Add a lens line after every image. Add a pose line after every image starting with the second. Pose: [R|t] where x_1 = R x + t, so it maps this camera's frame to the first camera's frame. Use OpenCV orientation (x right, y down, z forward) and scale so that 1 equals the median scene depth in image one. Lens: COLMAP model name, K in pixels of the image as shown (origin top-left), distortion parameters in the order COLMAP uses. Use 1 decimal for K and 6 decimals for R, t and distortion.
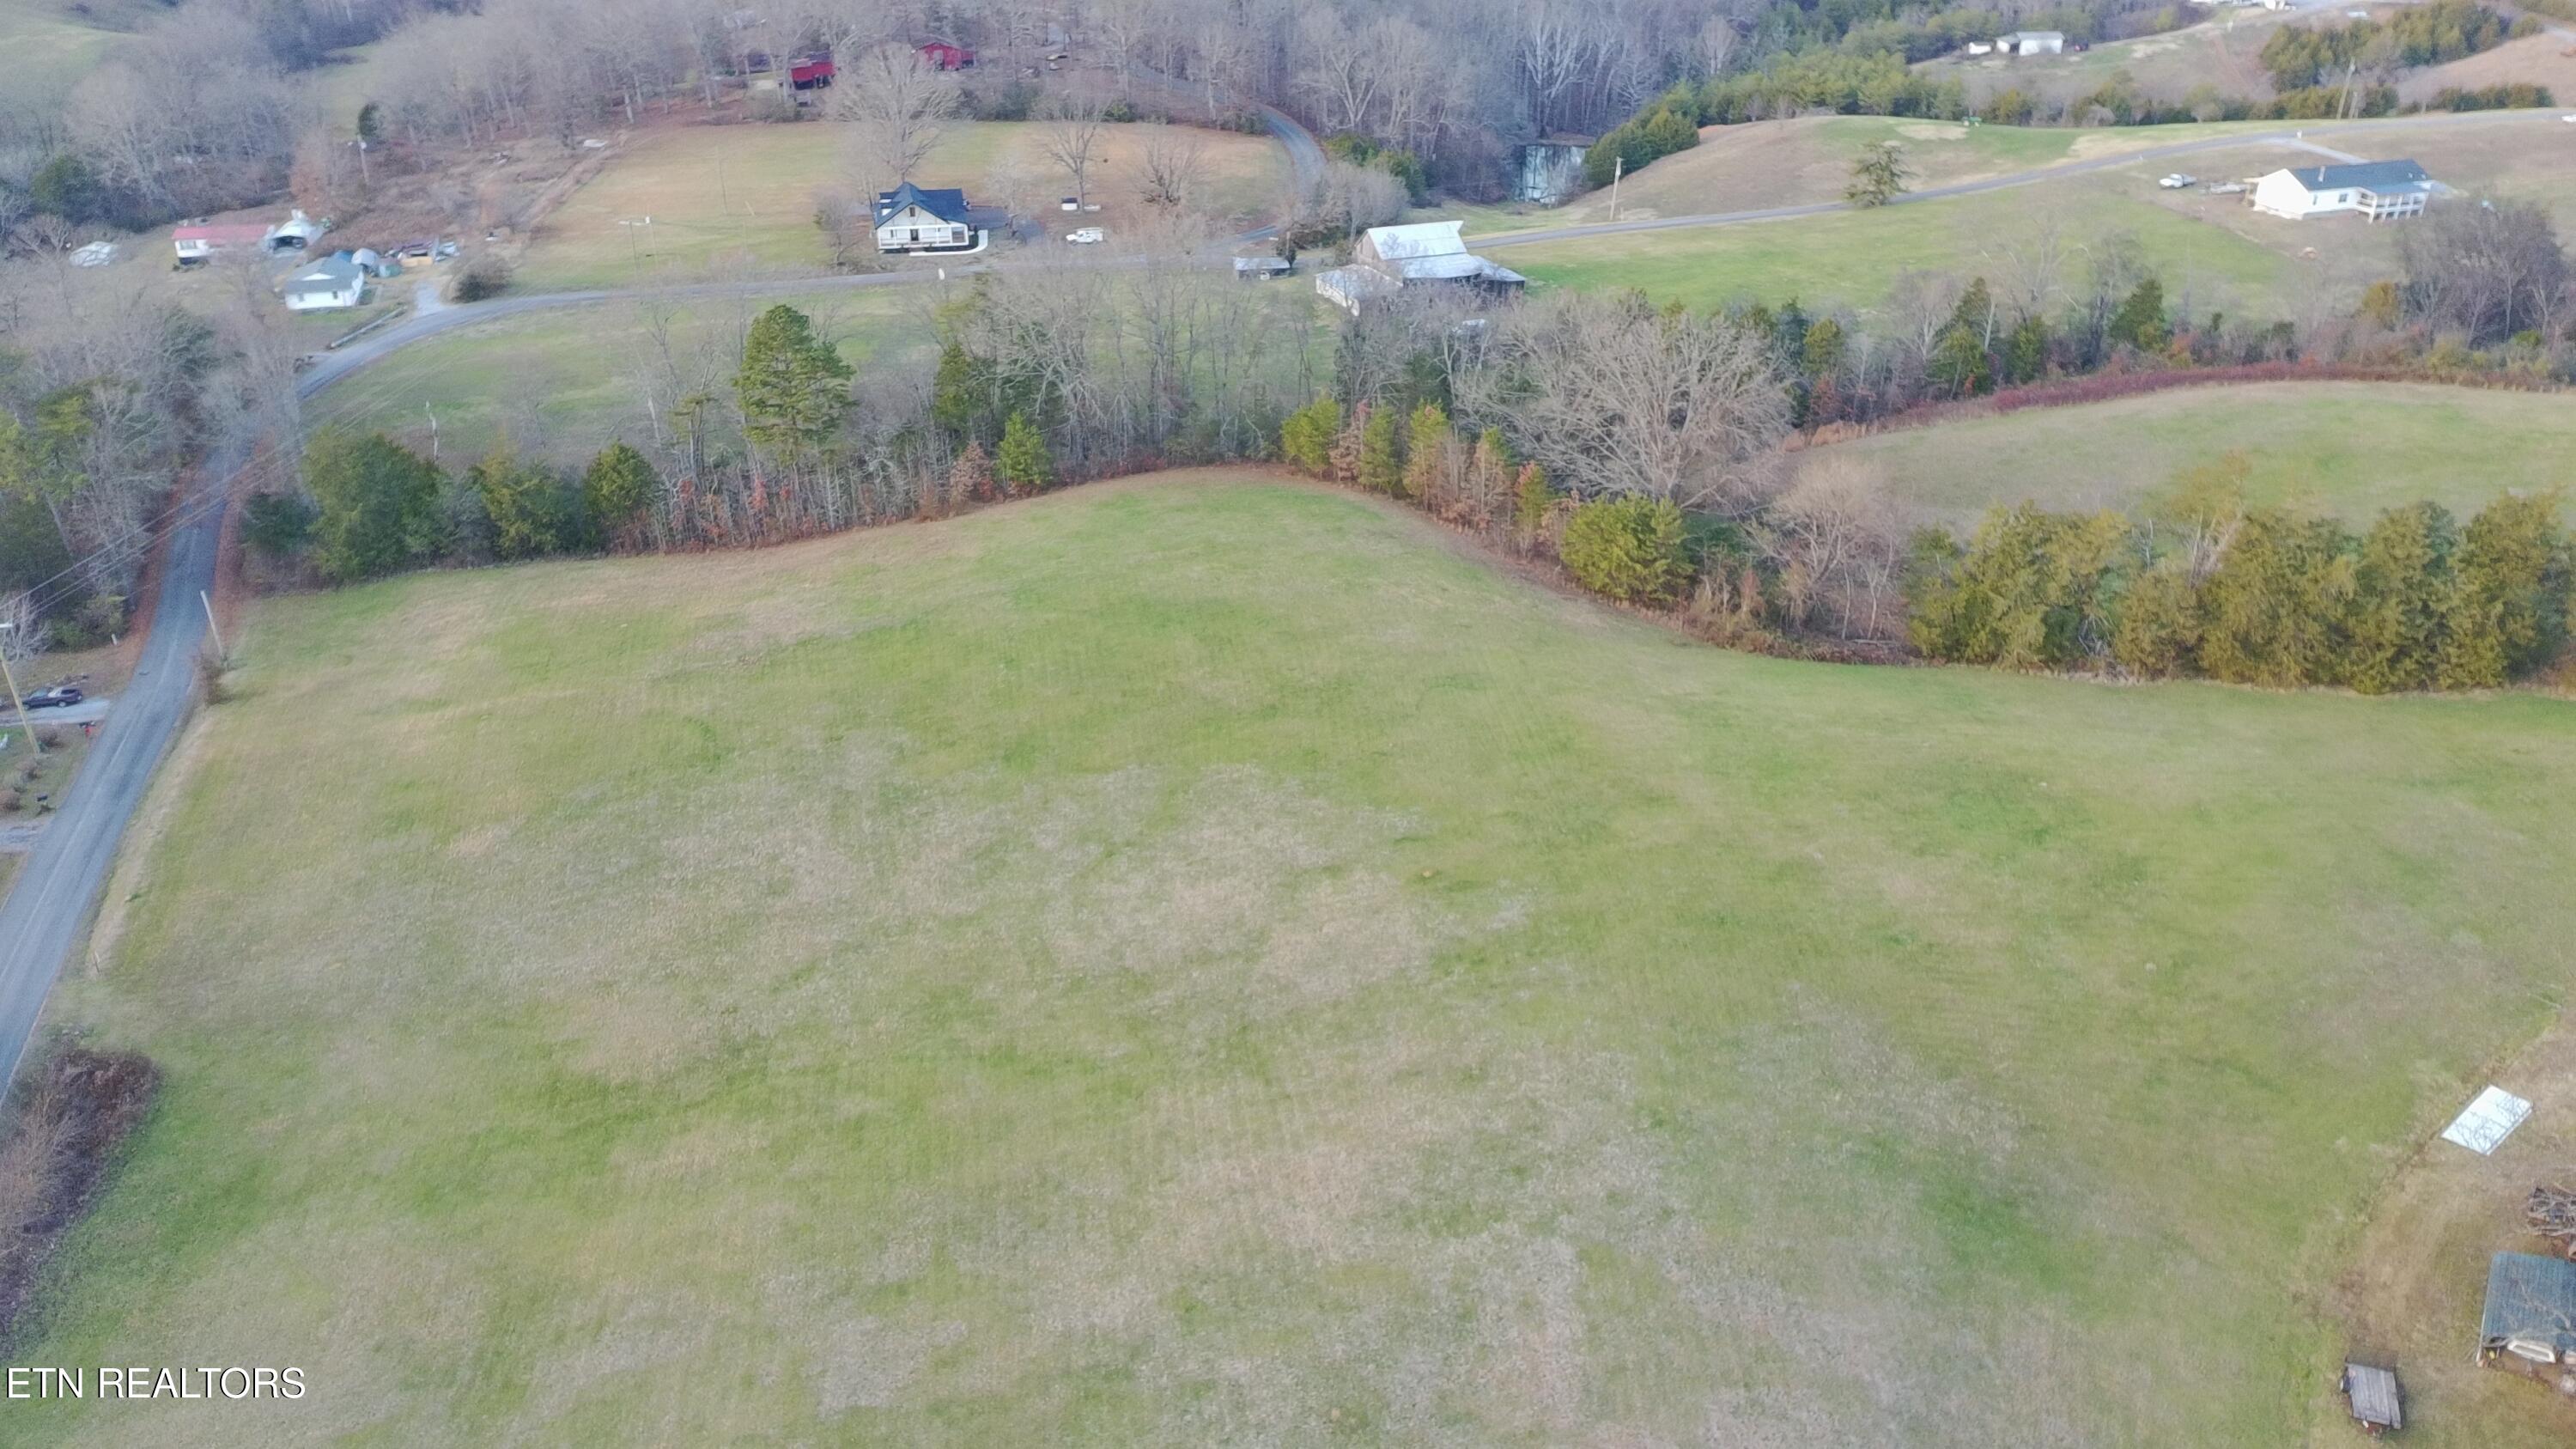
lens RADIAL K [[1970.0, 0, 1270.8], [0, 1970.0, 726.1], [0, 0, 1]] dist [0.065163, -0.085215]
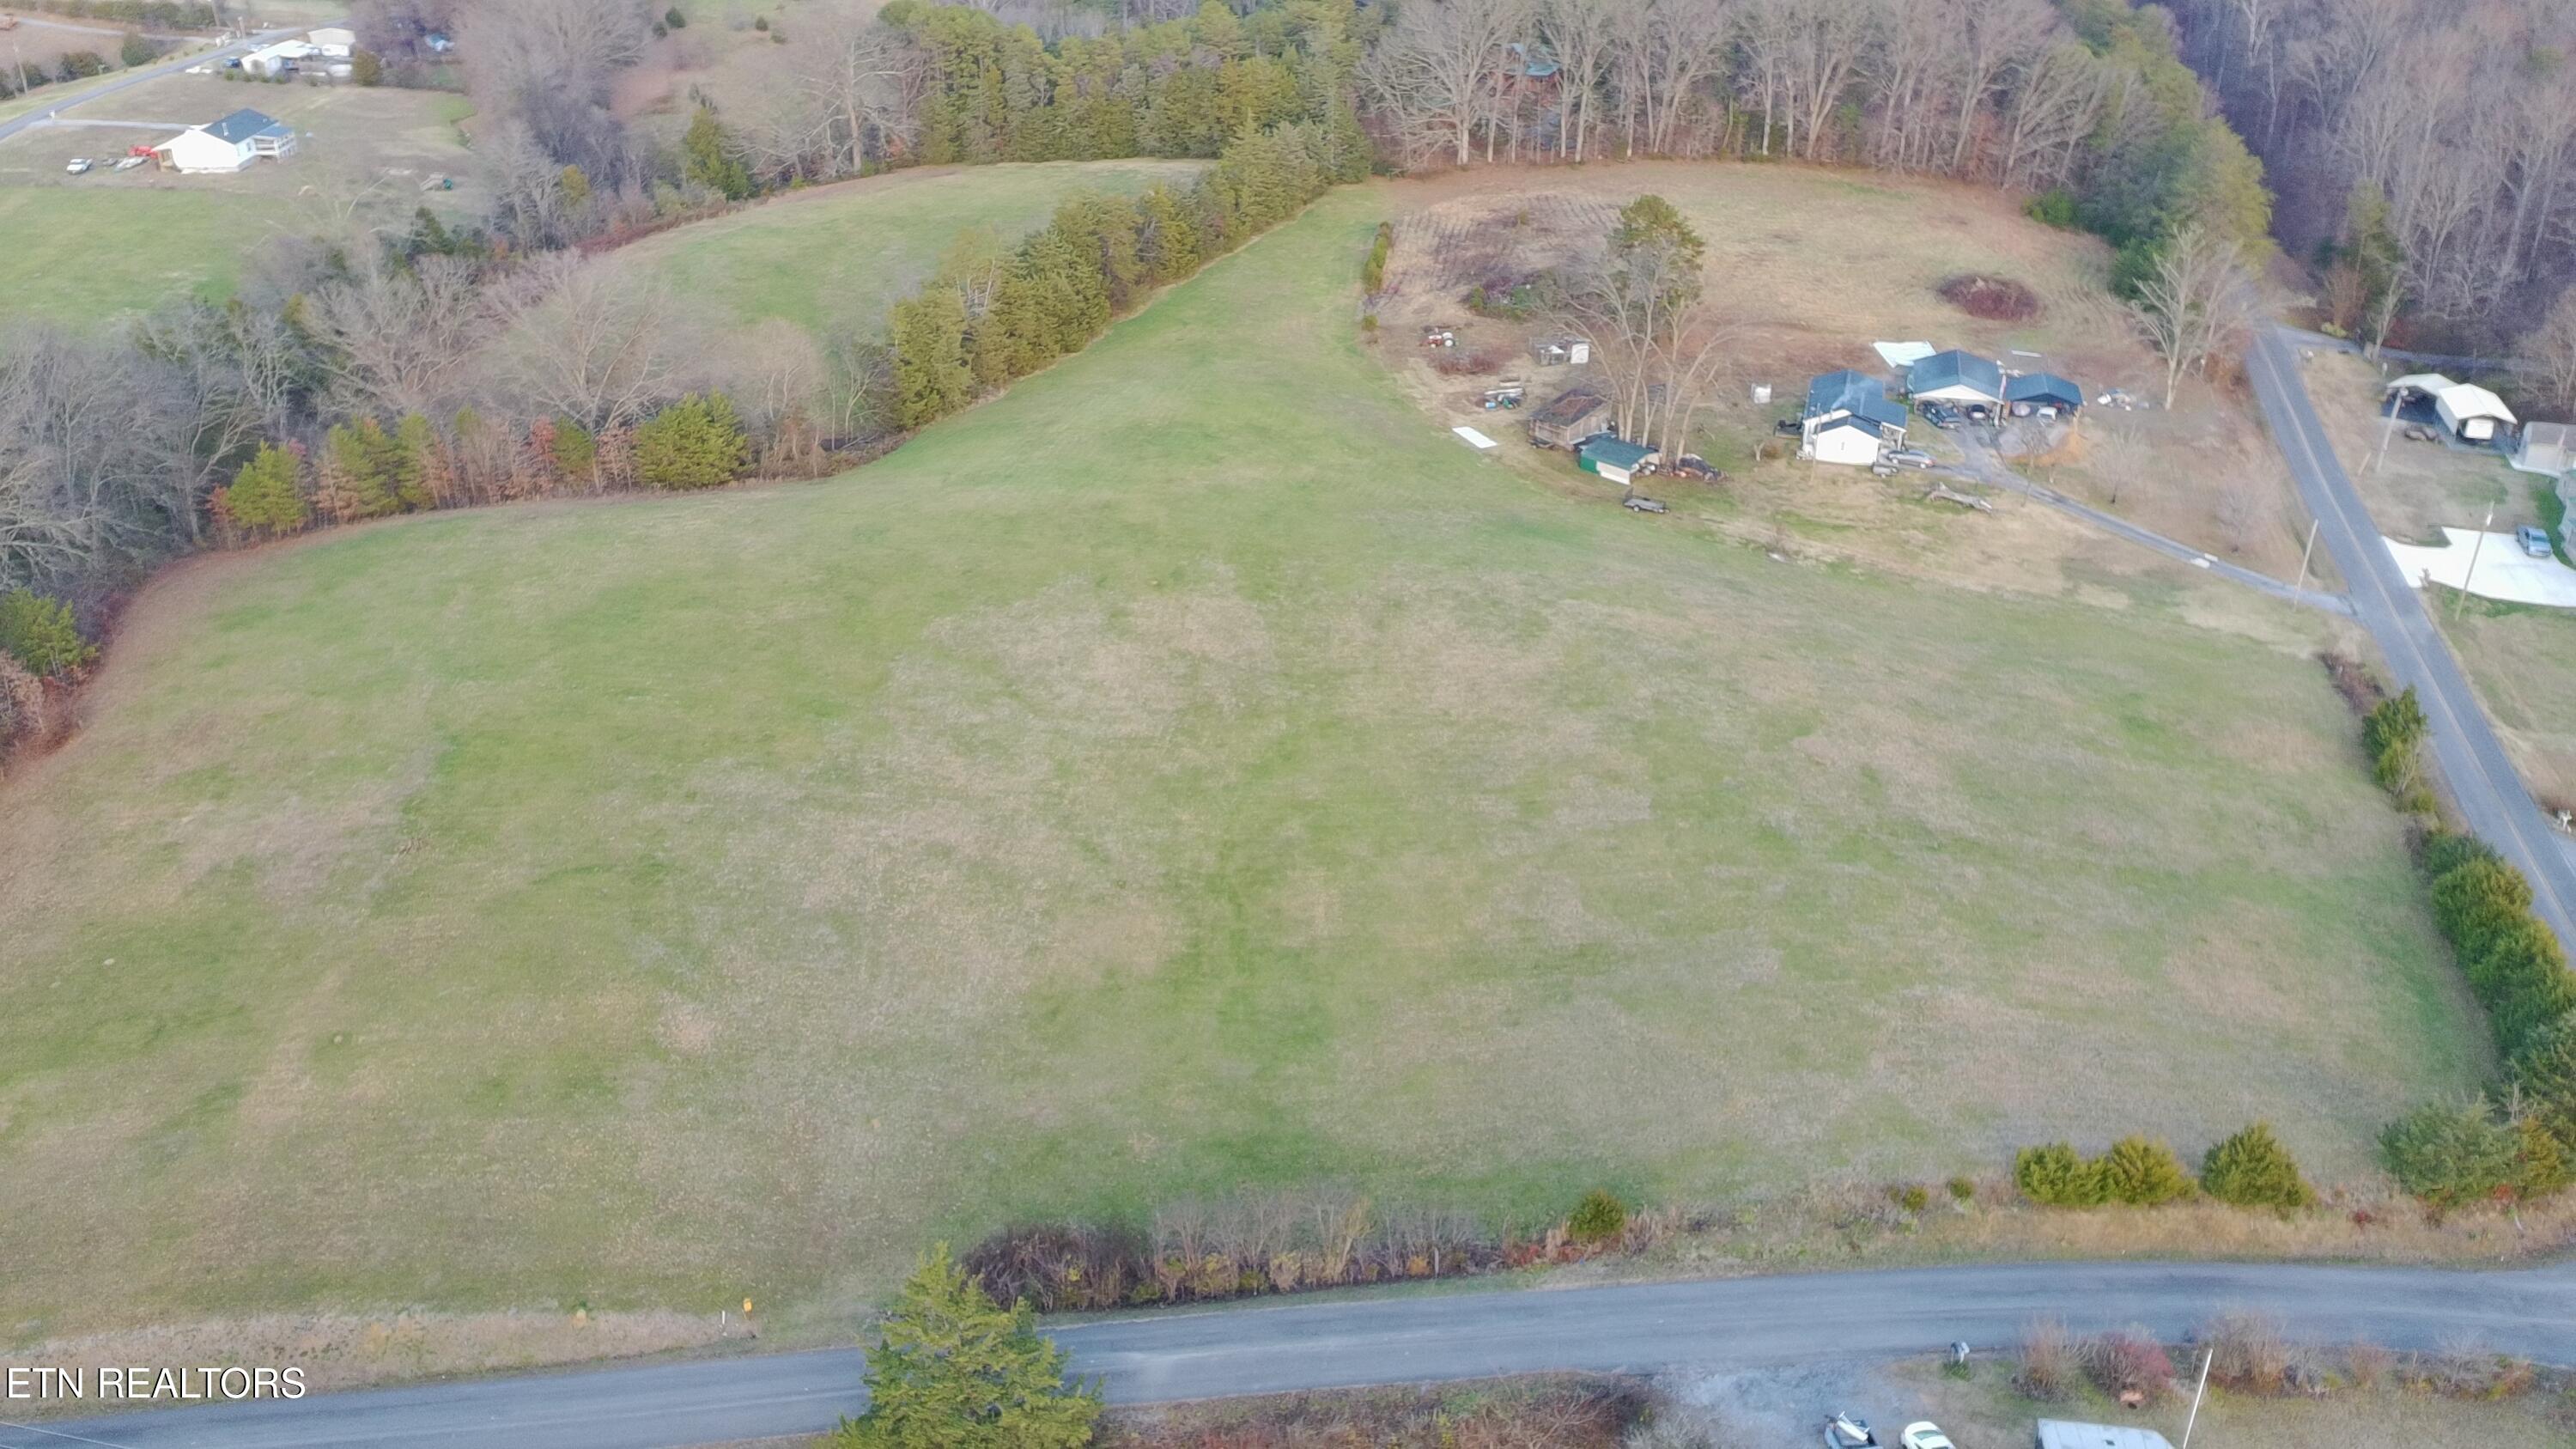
lens RADIAL K [[1970.0, 0, 1270.8], [0, 1970.0, 726.1], [0, 0, 1]] dist [0.065163, -0.085215]
pose [[0.198108, -0.424053, 0.883704, -0.552507], [0.423725, 0.850028, 0.312904, -0.111616], [-0.883861, 0.312459, 0.348079, 0.239966]]
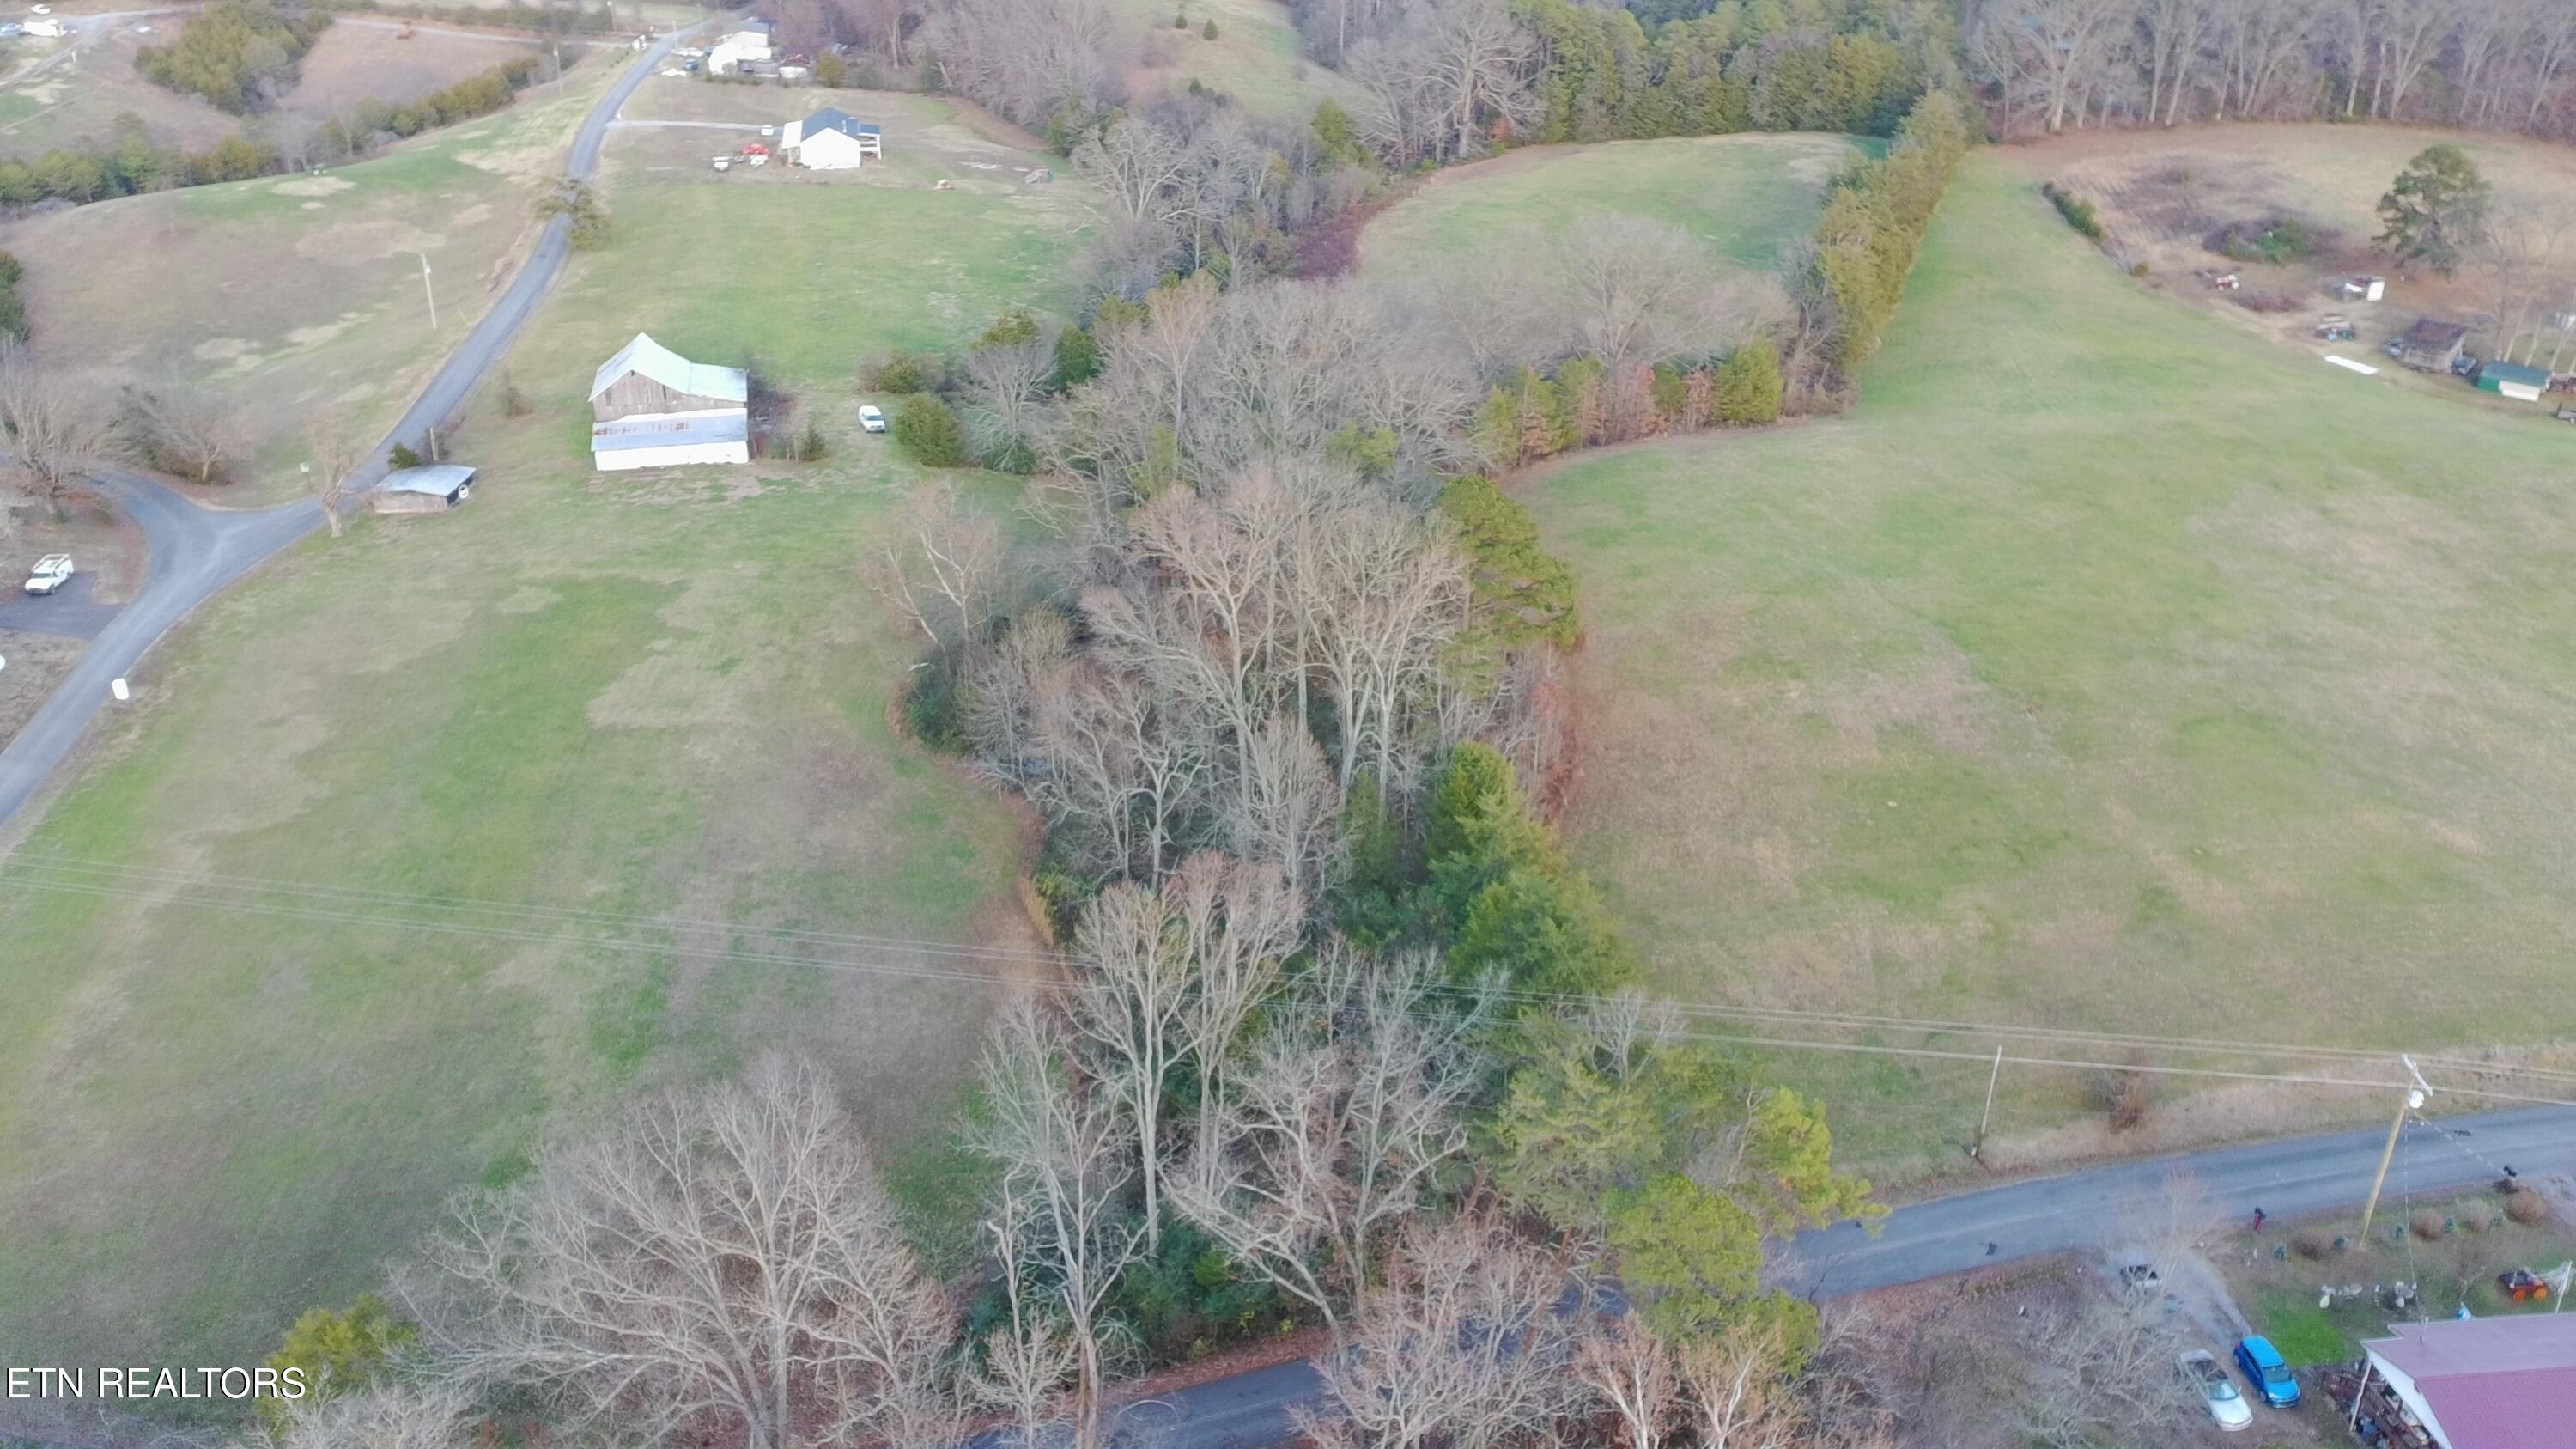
lens RADIAL K [[1970.0, 0, 1270.8], [0, 1970.0, 726.1], [0, 0, 1]] dist [0.065163, -0.085215]
pose [[0.136147, -0.429187, 0.892895, -0.714171], [0.435806, 0.835344, 0.335073, -0.307296], [-0.889684, 0.343510, 0.300772, 0.643115]]
